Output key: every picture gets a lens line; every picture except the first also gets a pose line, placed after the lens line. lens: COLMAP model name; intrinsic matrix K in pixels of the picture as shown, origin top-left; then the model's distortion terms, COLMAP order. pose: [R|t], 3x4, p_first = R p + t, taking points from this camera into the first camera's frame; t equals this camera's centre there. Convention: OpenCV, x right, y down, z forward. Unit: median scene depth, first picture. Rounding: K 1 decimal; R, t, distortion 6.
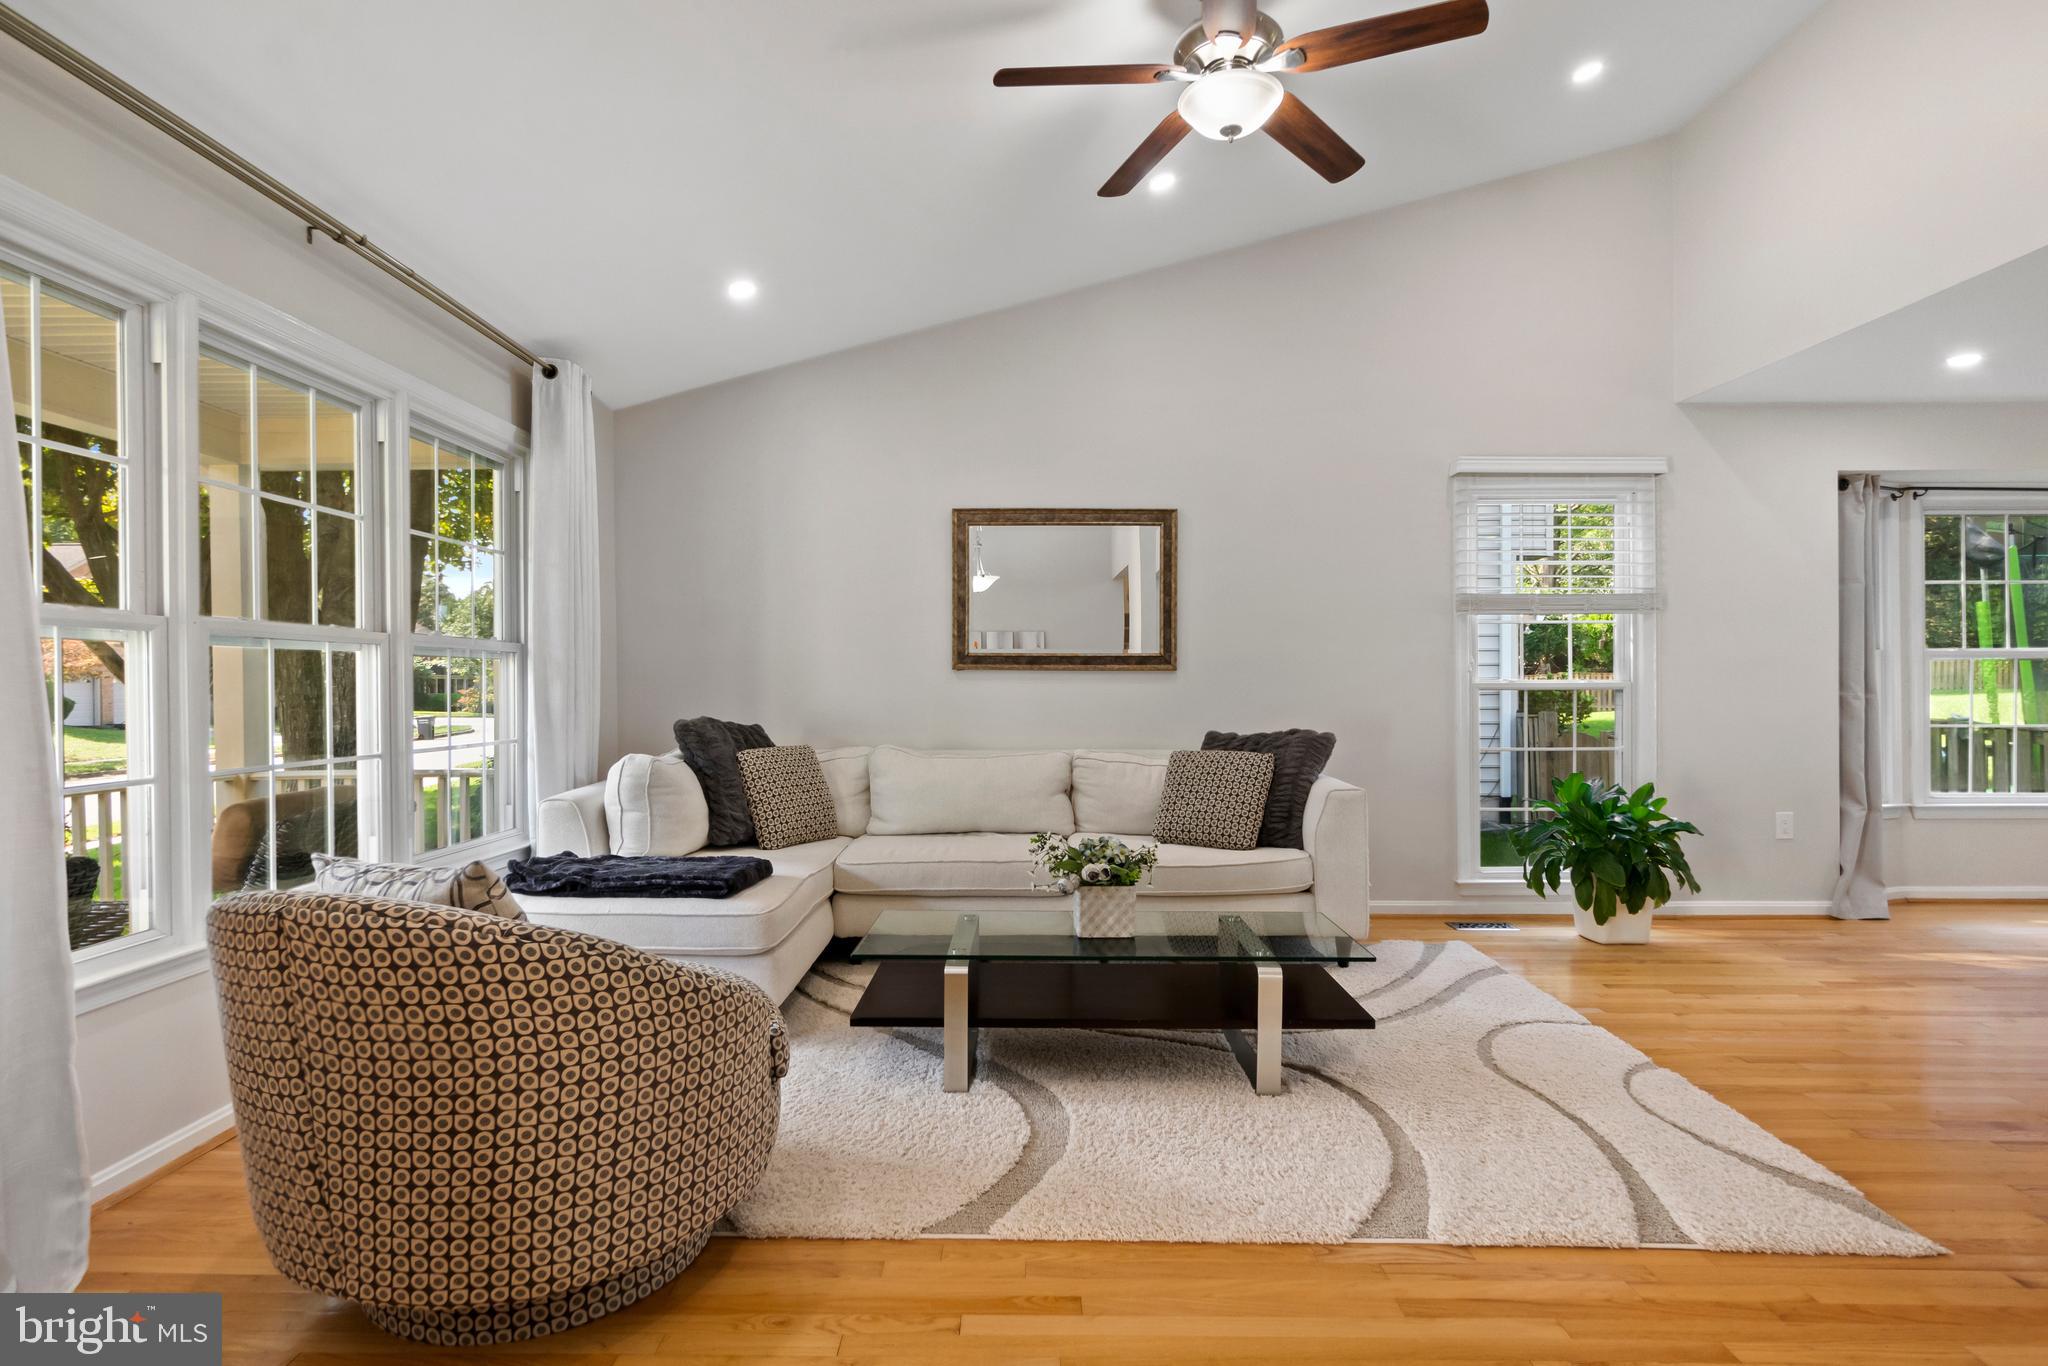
lens RADIAL K [[1044.9, 0, 1020.0], [0, 1044.9, 677.0], [0, 0, 1]] dist [-0.000144, -0.000174]
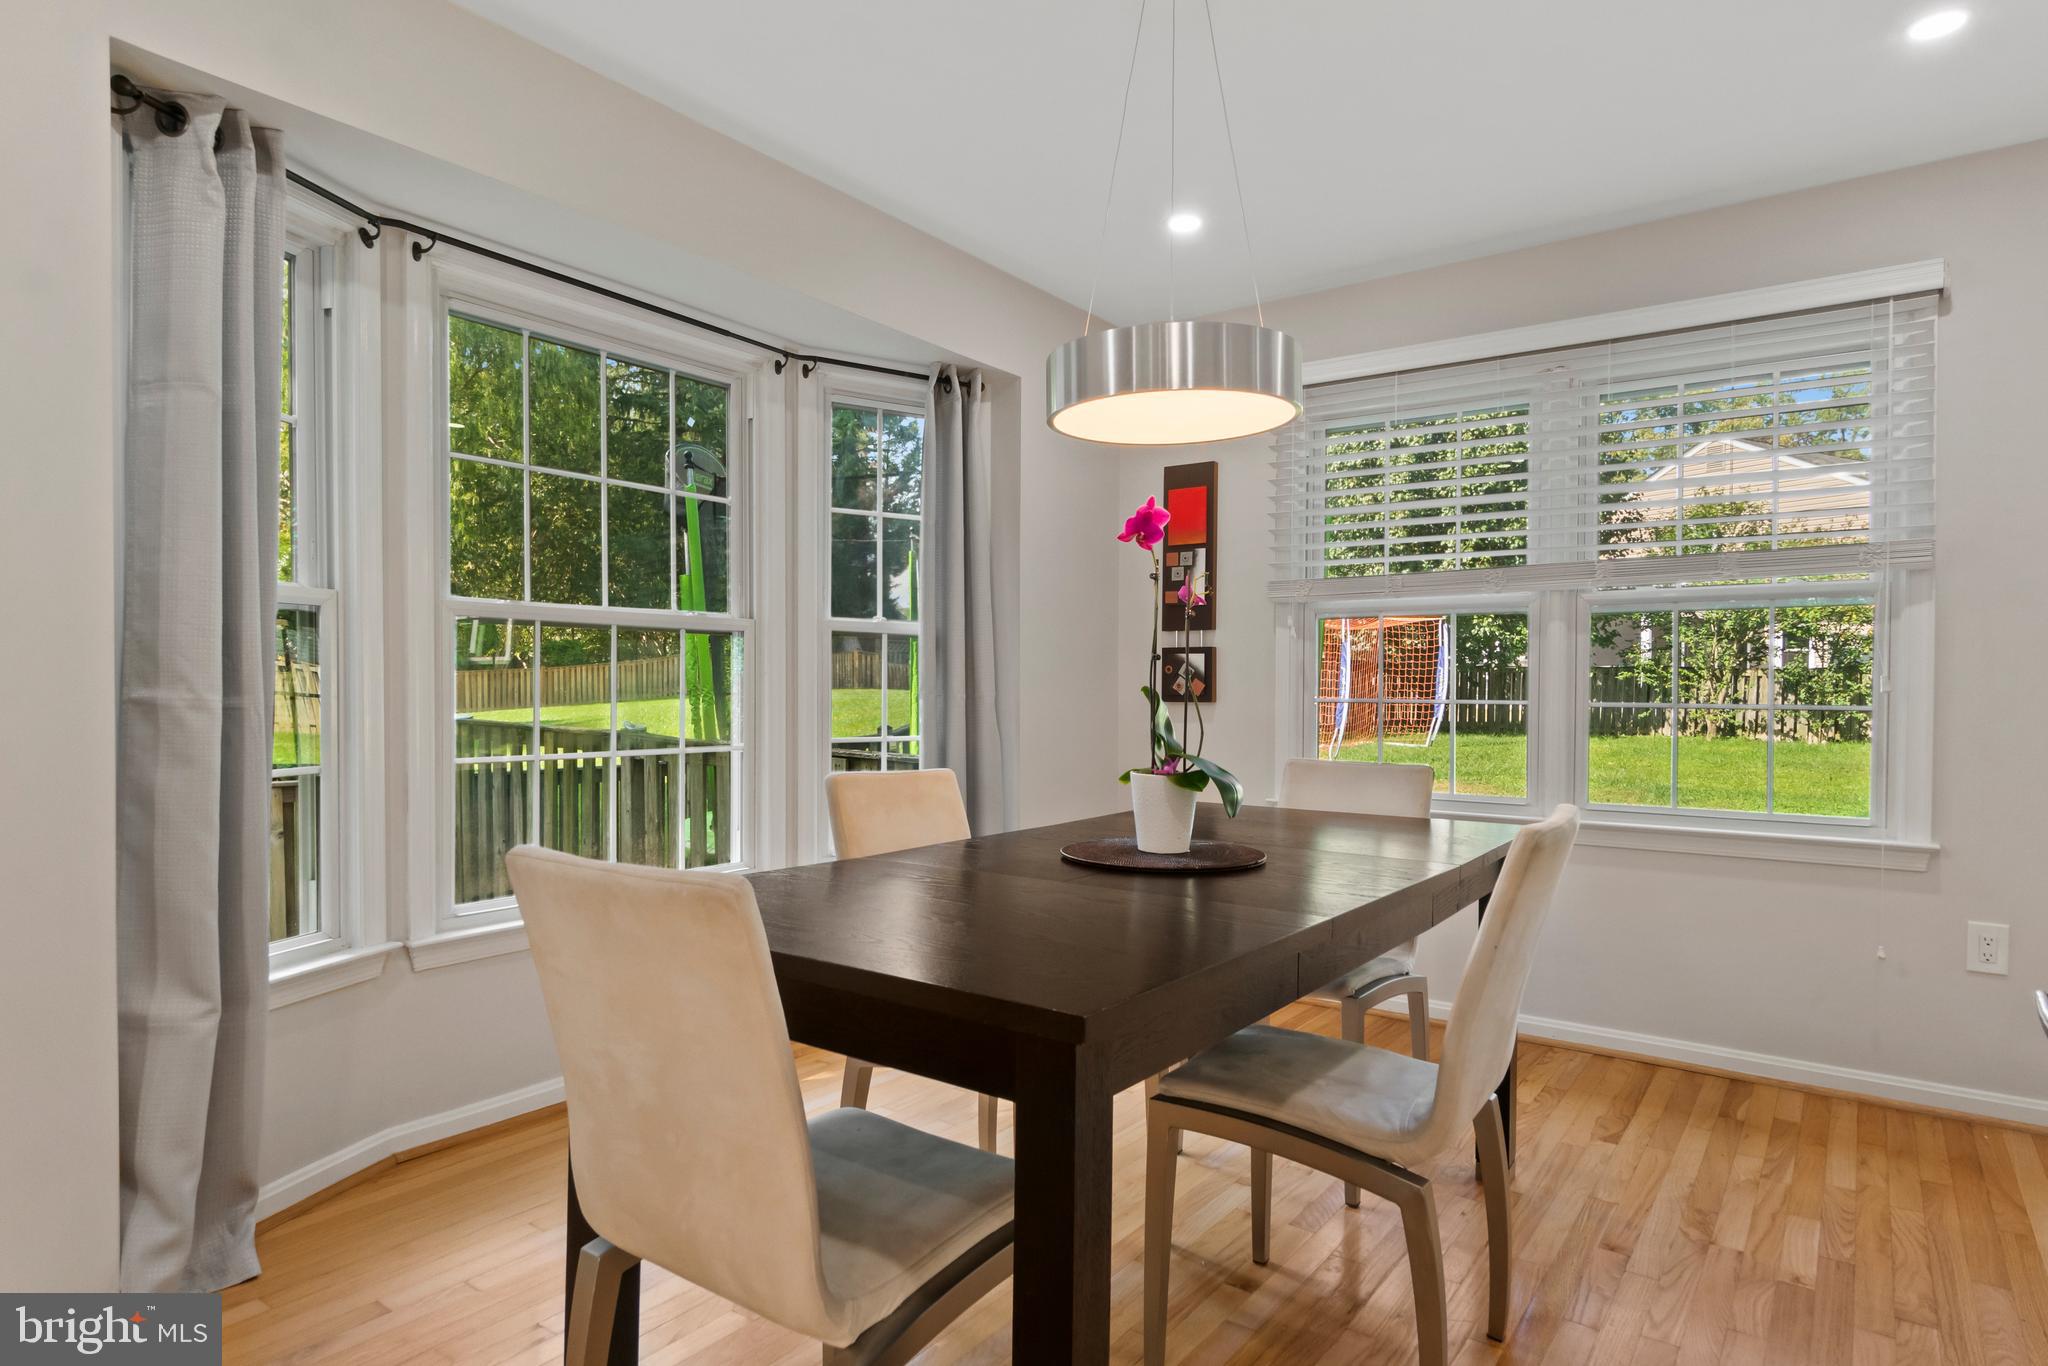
lens RADIAL K [[1165.9, 0, 1024.6], [0, 1165.9, 695.4], [0, 0, 1]] dist [0.001410, -0.000378]
pose [[0.575987, 0.000707, 0.817459, 0.706638], [-0.010599, 0.999922, 0.006603, 0.012210], [-0.817390, -0.012468, 0.575949, 0.587267]]
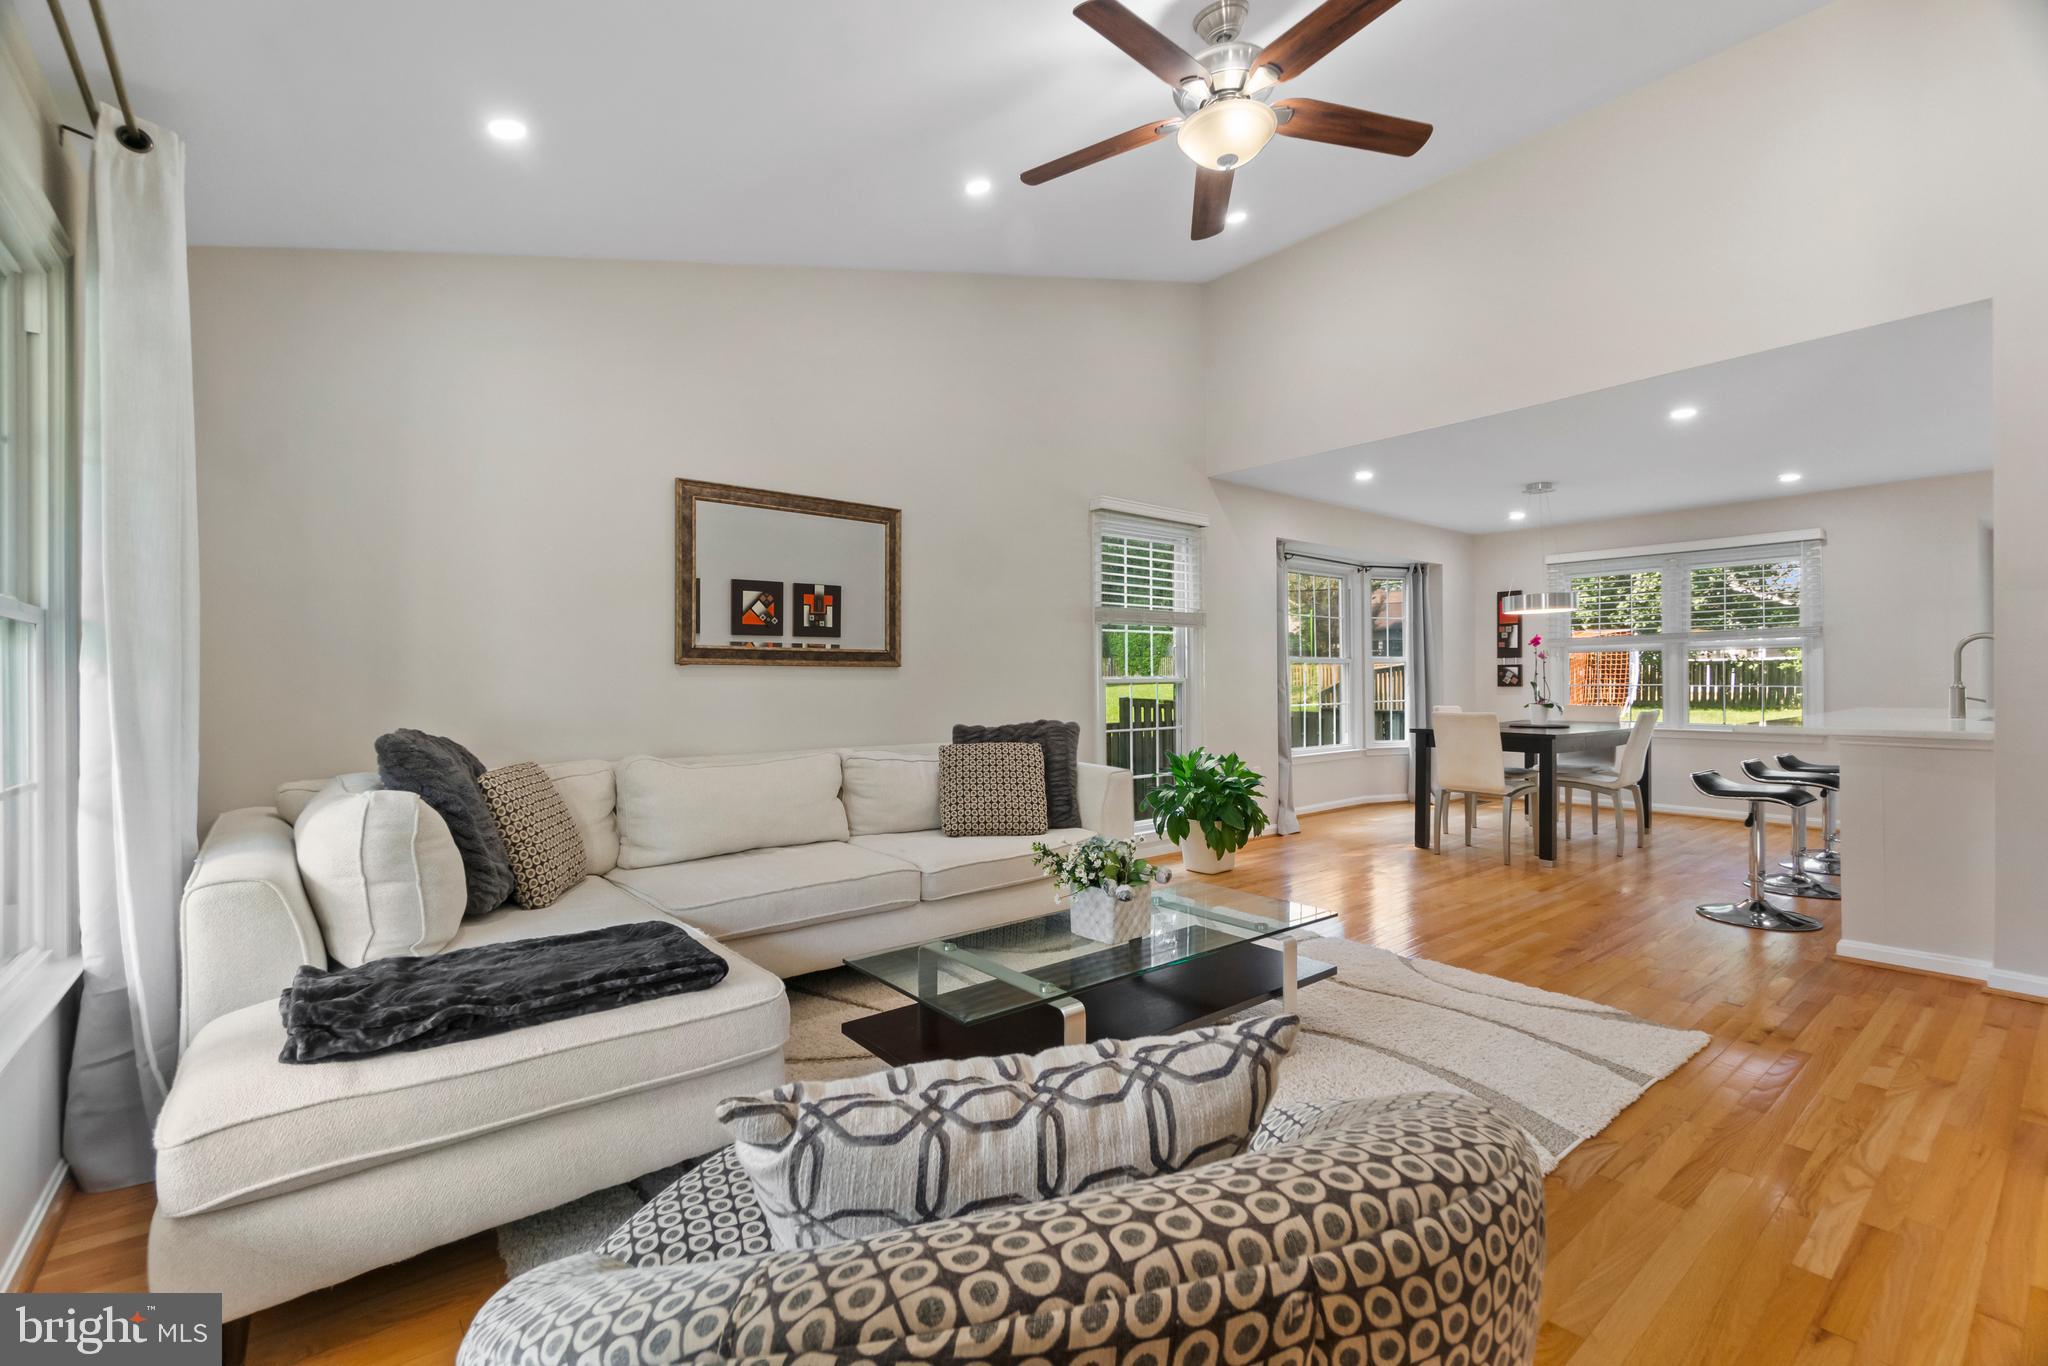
lens RADIAL K [[880.4, 0, 1023.8], [0, 880.4, 677.6], [0, 0, 1]] dist [-0.004524, -0.000436]
pose [[0.771772, -0.000331, 0.635899, -0.328899], [0.000289, 1.000000, 0.000171, 0.003973], [-0.635899, 0.000052, 0.771772, 0.276064]]
